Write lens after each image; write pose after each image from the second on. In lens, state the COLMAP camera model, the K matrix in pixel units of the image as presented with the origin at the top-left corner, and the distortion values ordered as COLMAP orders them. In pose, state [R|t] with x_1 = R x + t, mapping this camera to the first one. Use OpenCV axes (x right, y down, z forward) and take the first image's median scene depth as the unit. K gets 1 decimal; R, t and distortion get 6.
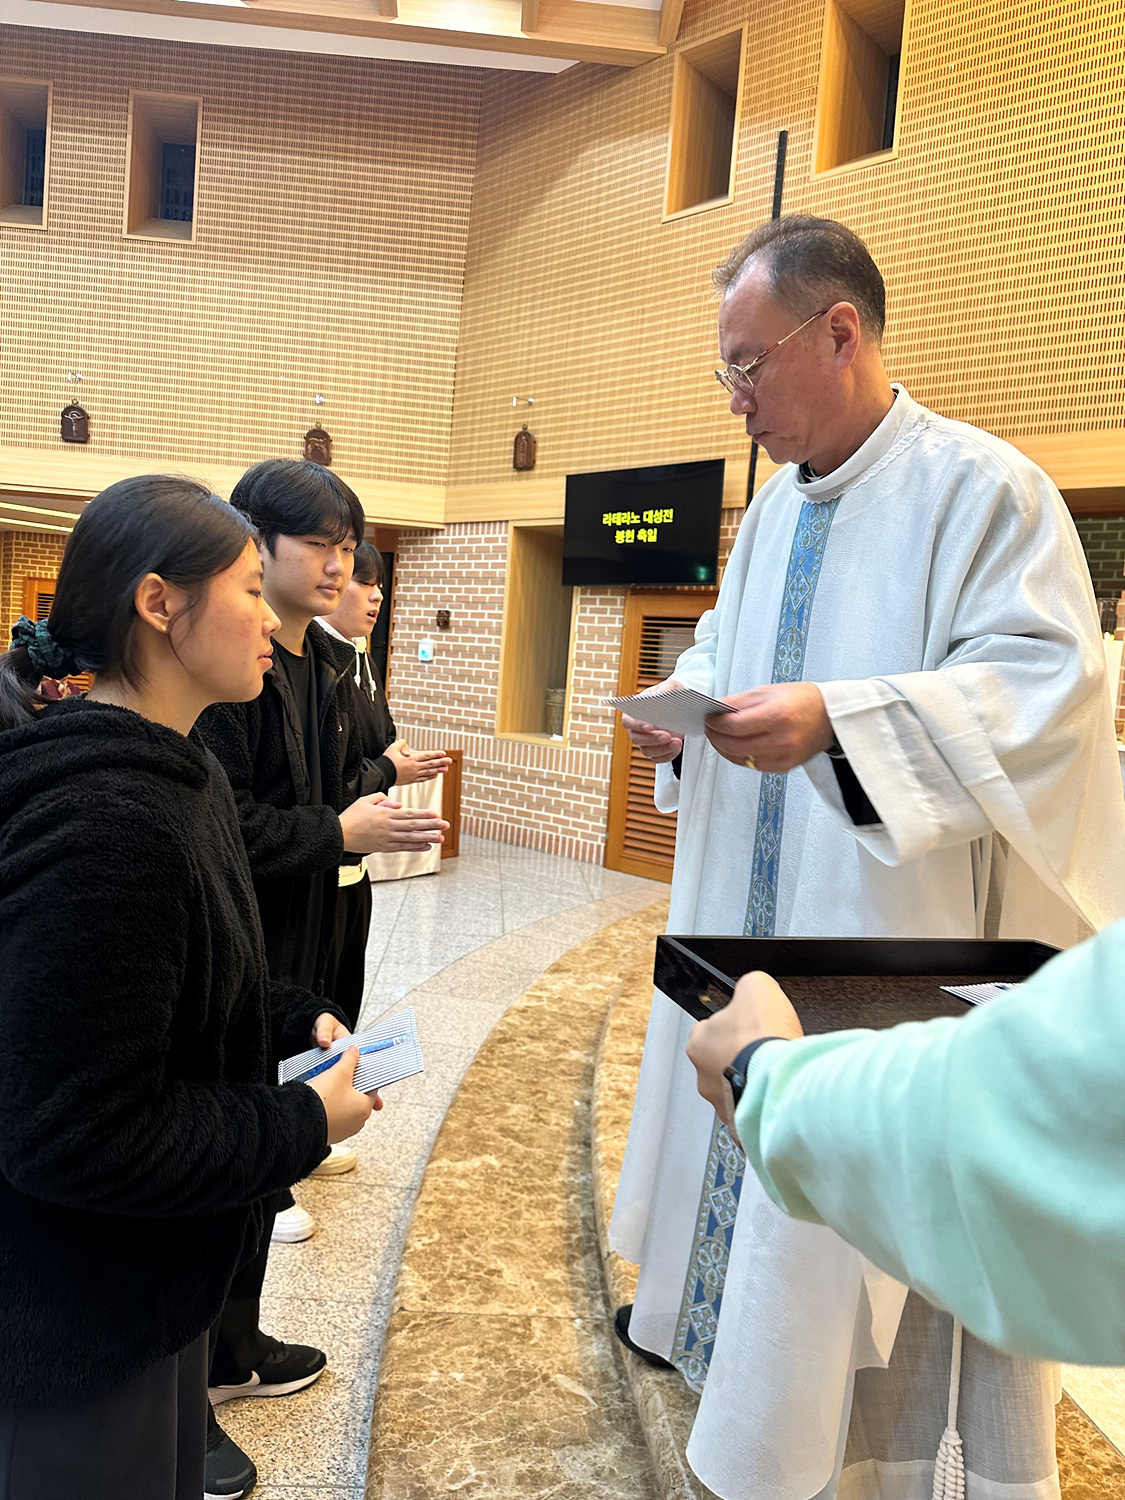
lens RADIAL K [[1051.9, 0, 553.8], [0, 1051.9, 747.8], [0, 0, 1]] dist [0.126814, -0.229513]
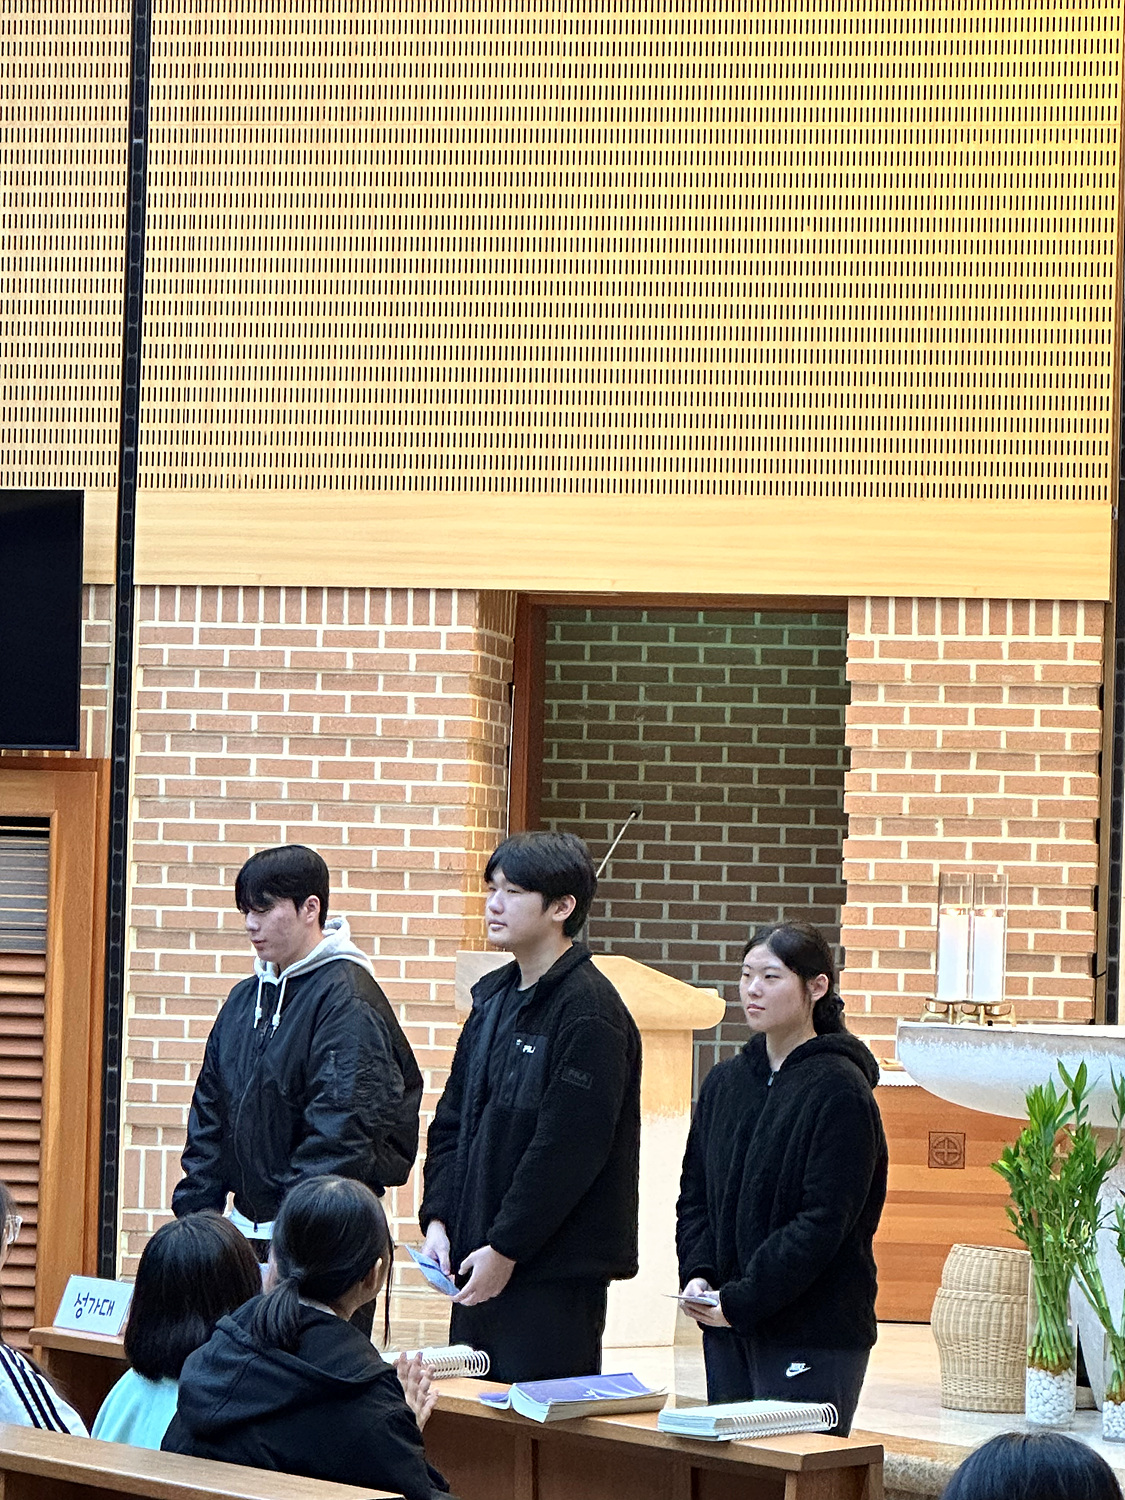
lens RADIAL K [[5537.2, 0, 563.0], [0, 5537.2, 751.5], [0, 0, 1]] dist [-0.086329, 0.438556]
pose [[0.849774, -0.034707, 0.526003, -0.820656], [0.074793, 0.995674, -0.055132, -0.001645], [-0.521814, 0.086191, 0.848694, -1.026469]]
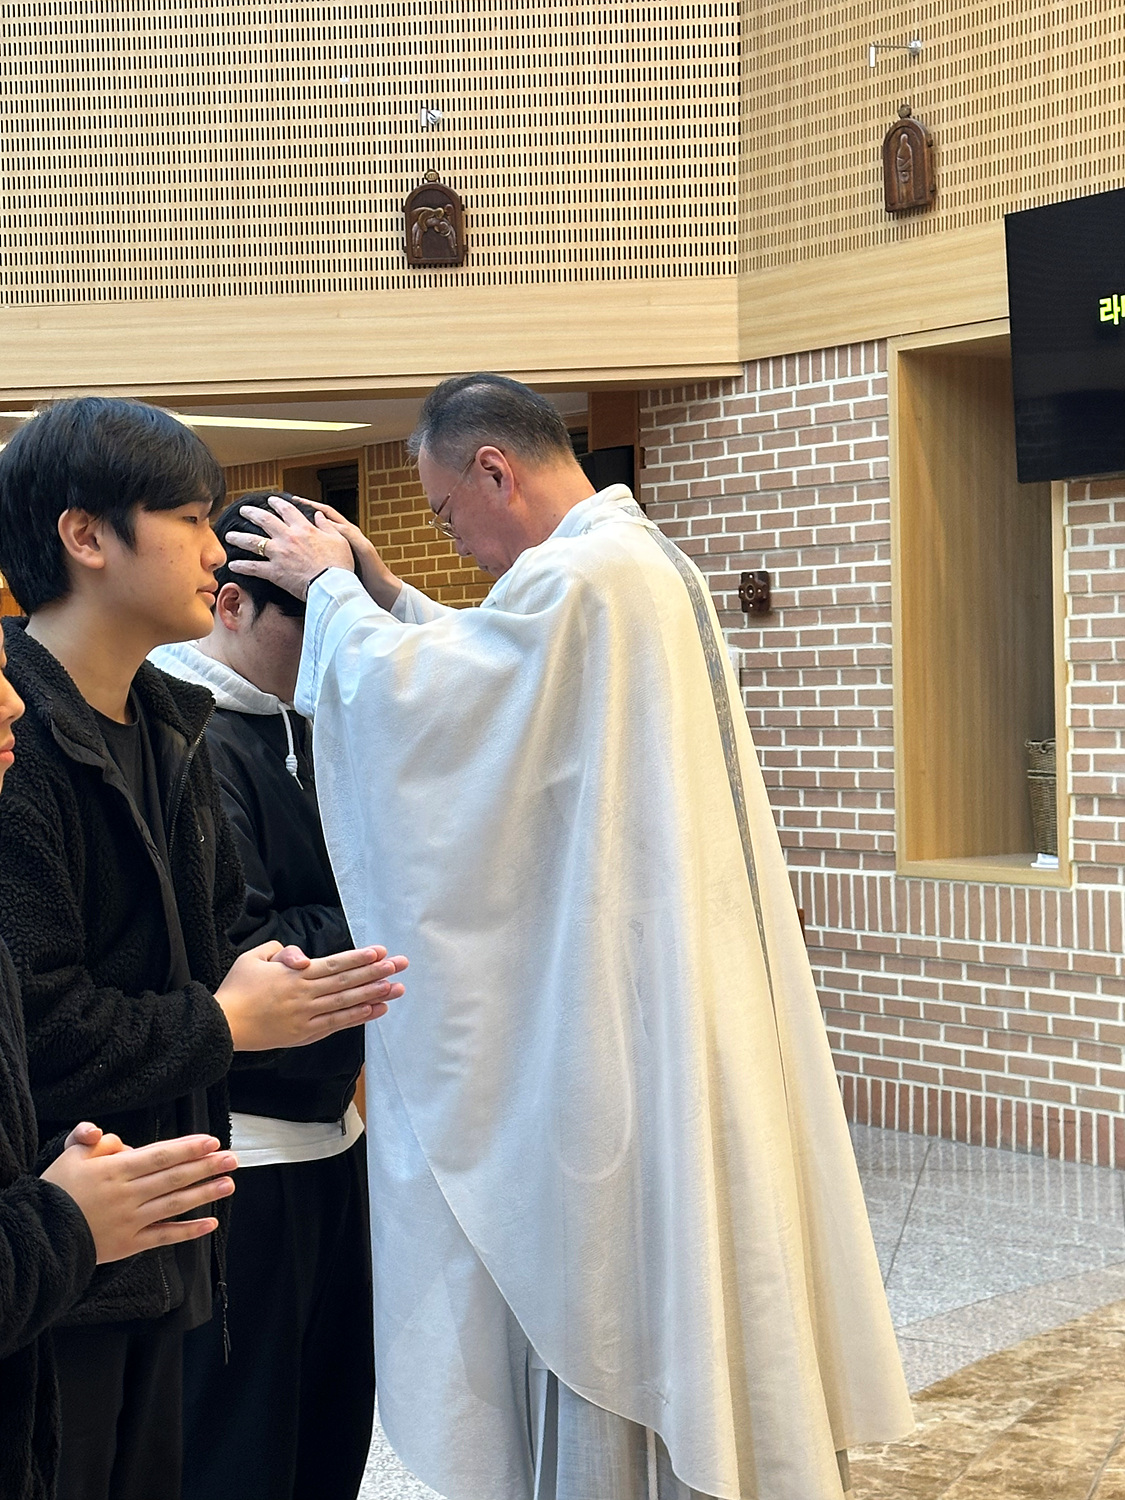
lens RADIAL K [[2935.3, 0, 562.5], [0, 2935.3, 750.0], [0, 0, 1]] dist [0.118761, 0.088535]
pose [[0.967572, -0.088414, -0.236614, 0.093319], [0.073291, 0.994709, -0.071985, 0.015036], [0.241727, 0.052309, 0.968933, -0.122133]]
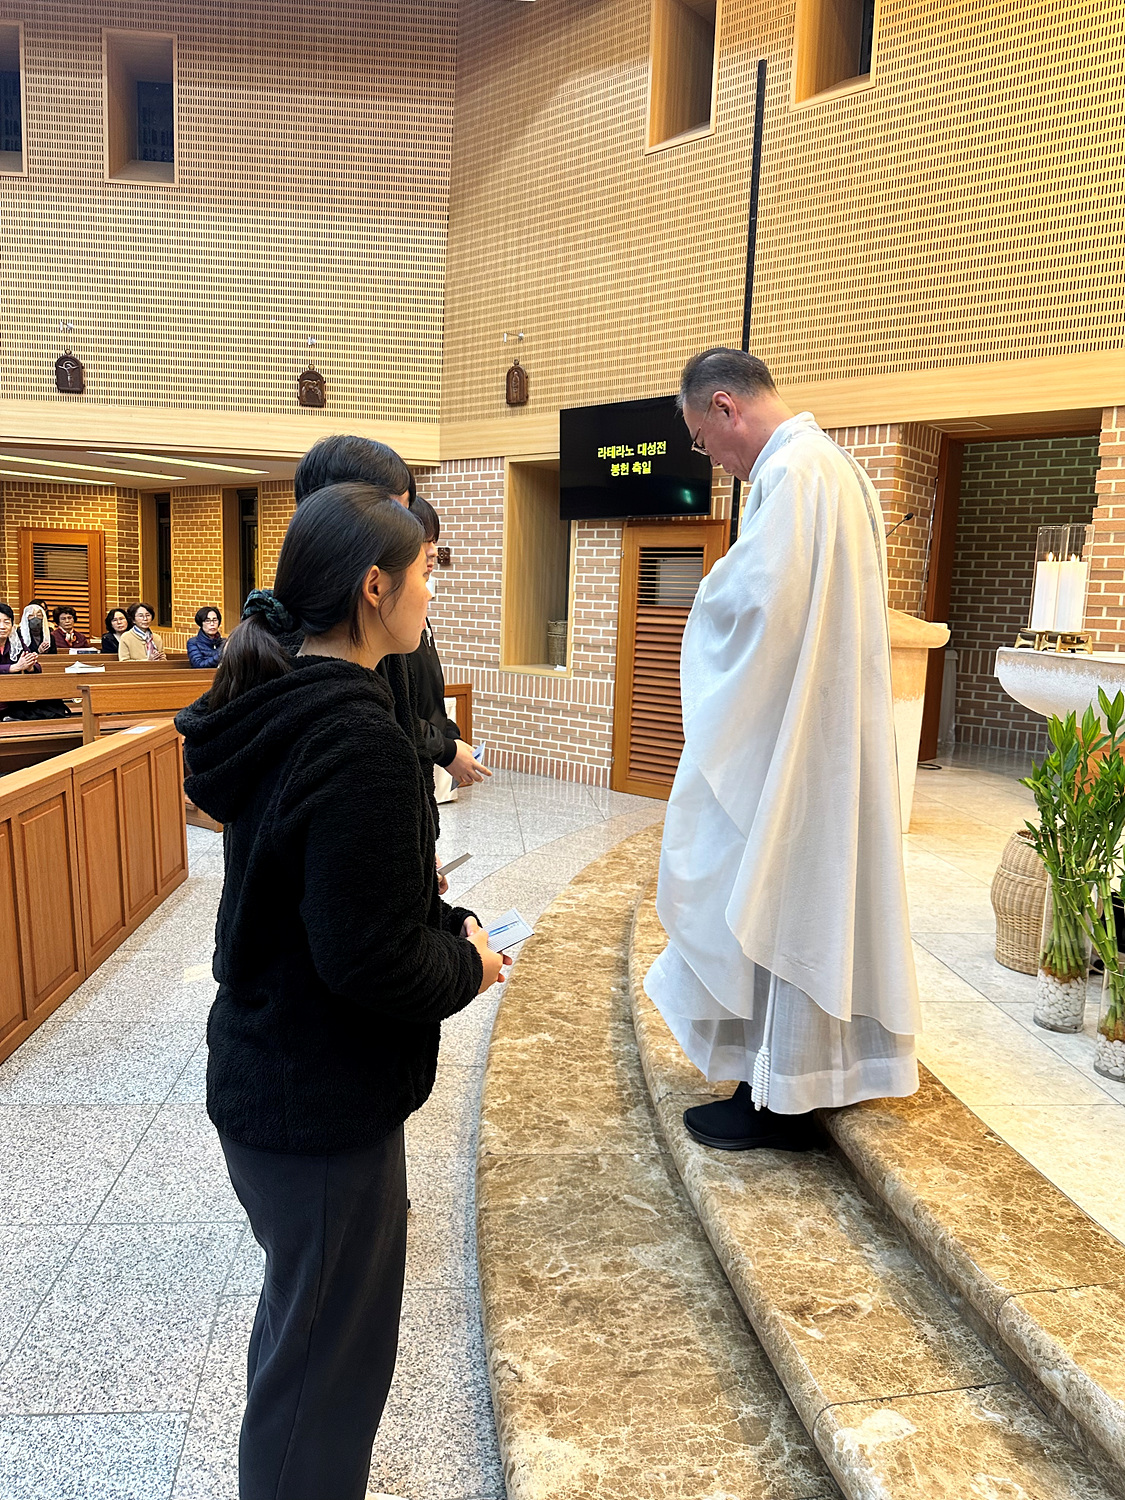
lens RADIAL K [[1052.2, 0, 568.4], [0, 1052.2, 748.0], [0, 0, 1]] dist [0.114484, -0.196246]
pose [[0.998866, -0.041007, 0.024184, -0.017457], [0.039313, 0.996993, 0.066782, -0.000052], [-0.026850, -0.065756, 0.997474, -0.042614]]
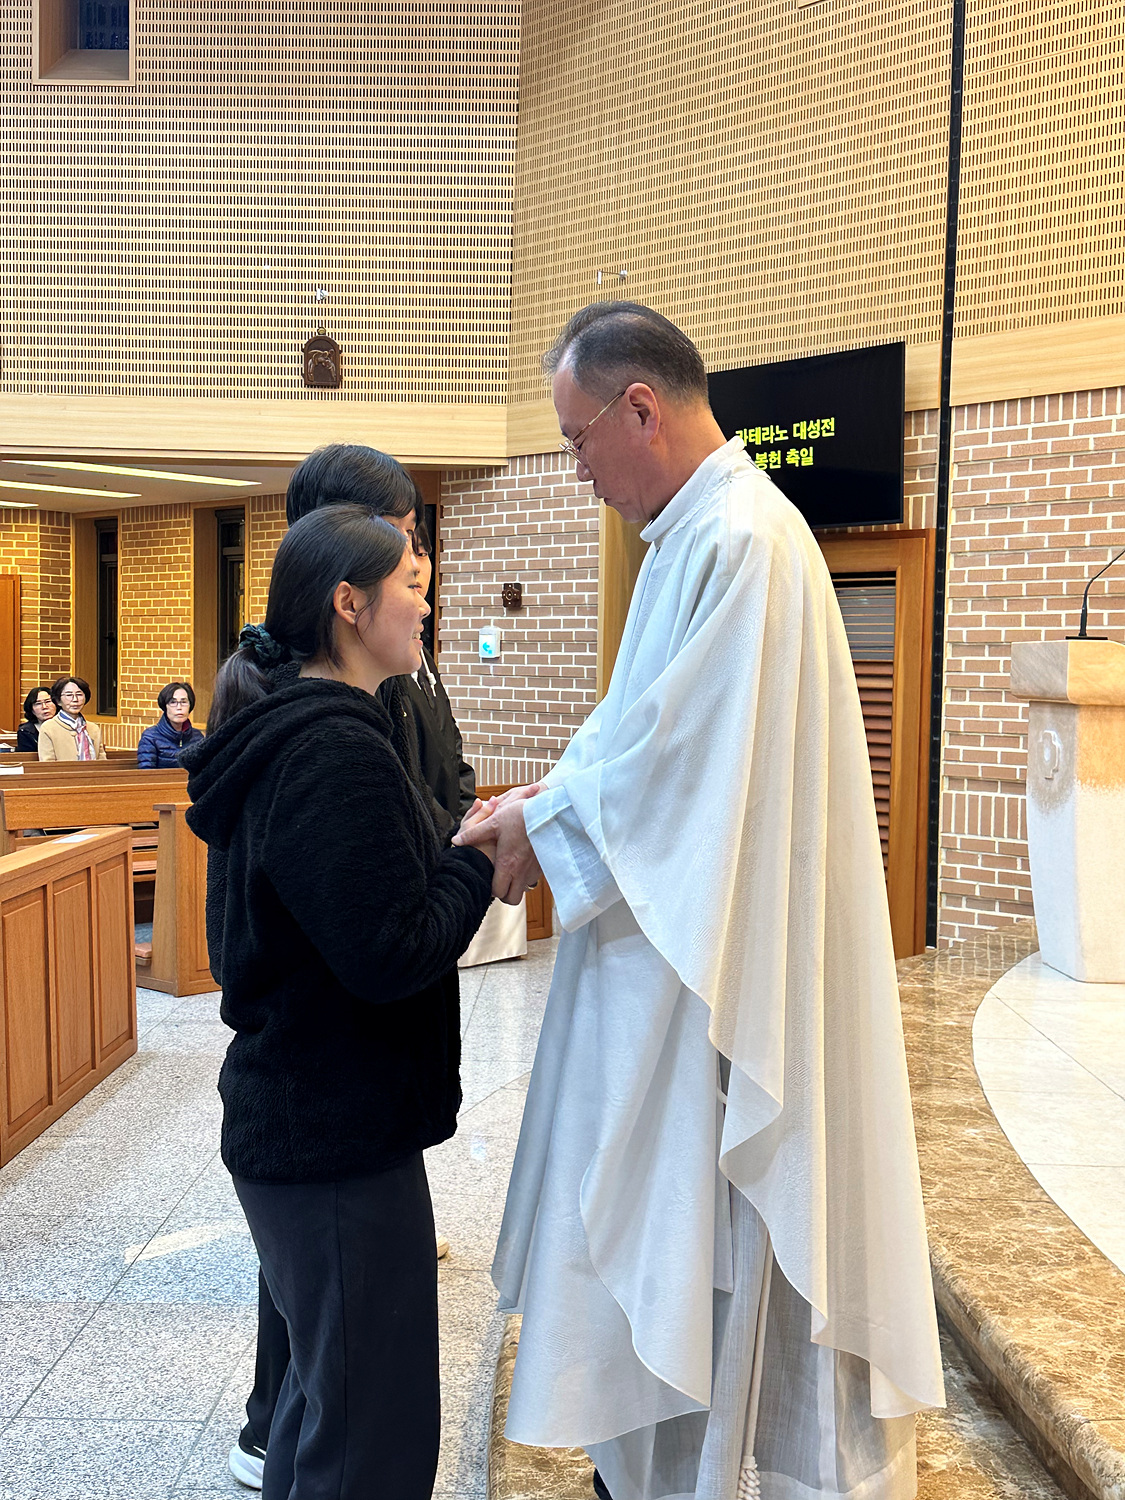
lens RADIAL K [[1764.8, 0, 562.5], [0, 1764.8, 750.0], [0, 0, 1]] dist [0.220275, -0.512239]
pose [[0.995444, -0.054305, -0.078371, 0.013257], [0.051802, 0.998091, -0.033617, 0.019229], [0.080047, 0.029404, 0.996357, -0.150165]]
